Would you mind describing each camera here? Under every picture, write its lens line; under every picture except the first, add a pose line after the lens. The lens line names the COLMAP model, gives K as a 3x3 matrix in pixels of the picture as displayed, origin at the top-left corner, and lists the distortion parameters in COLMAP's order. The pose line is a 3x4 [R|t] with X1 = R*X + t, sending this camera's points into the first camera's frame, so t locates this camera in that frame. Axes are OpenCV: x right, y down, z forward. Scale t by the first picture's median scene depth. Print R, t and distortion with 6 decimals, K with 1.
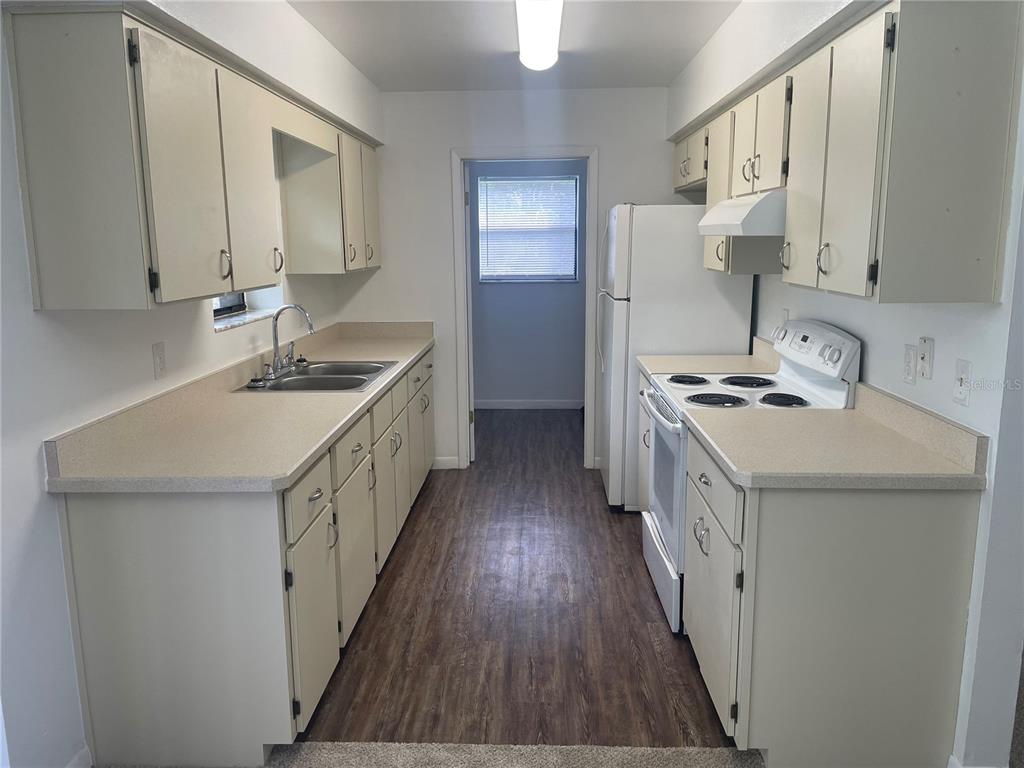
lens RADIAL K [[770.2, 0, 513.2], [0, 770.2, 373.9], [0, 0, 1]] dist [0.075403, -0.114693]
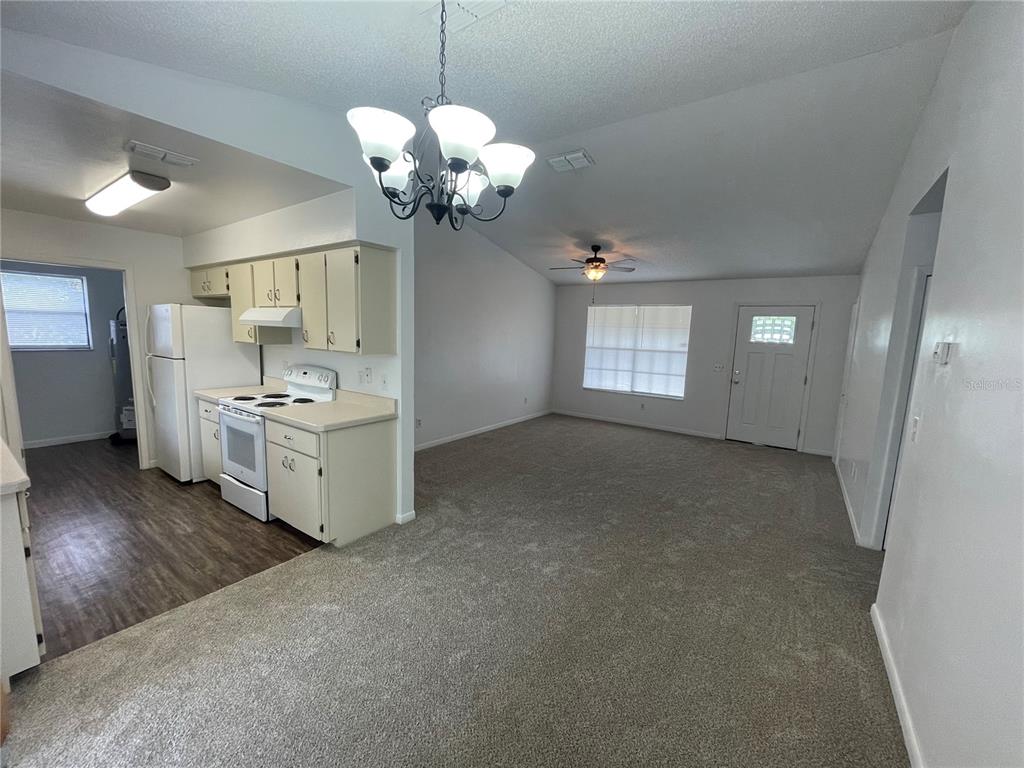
lens RADIAL K [[412.3, 0, 512.0], [0, 412.3, 384.0], [0, 0, 1]] dist [-0.000671, -0.000155]
pose [[0.550952, -0.080447, 0.830650, -0.315022], [0.108934, 0.993759, 0.023990, 0.023908], [-0.827396, 0.077269, 0.556278, -0.162460]]
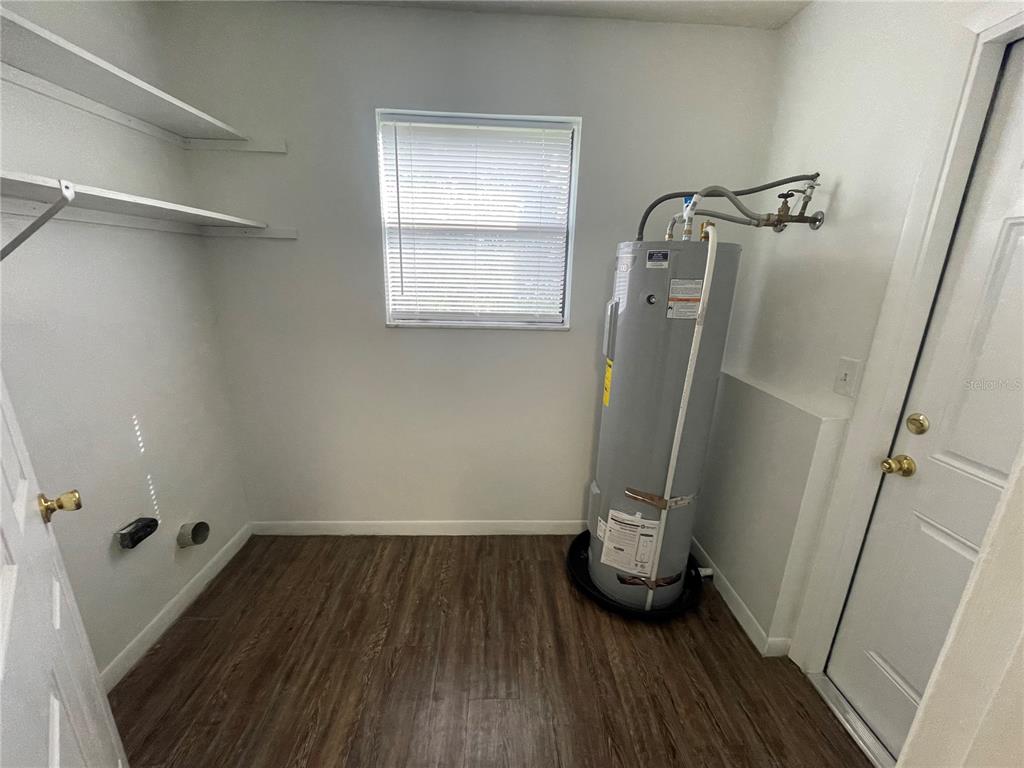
lens RADIAL K [[412.3, 0, 512.0], [0, 412.3, 384.0], [0, 0, 1]] dist [-0.000671, -0.000155]
pose [[0.996793, 0.017004, 0.078194, 0.053226], [-0.024163, 0.995508, 0.091544, -0.261631], [-0.076286, -0.093140, 0.992726, 1.741076]]
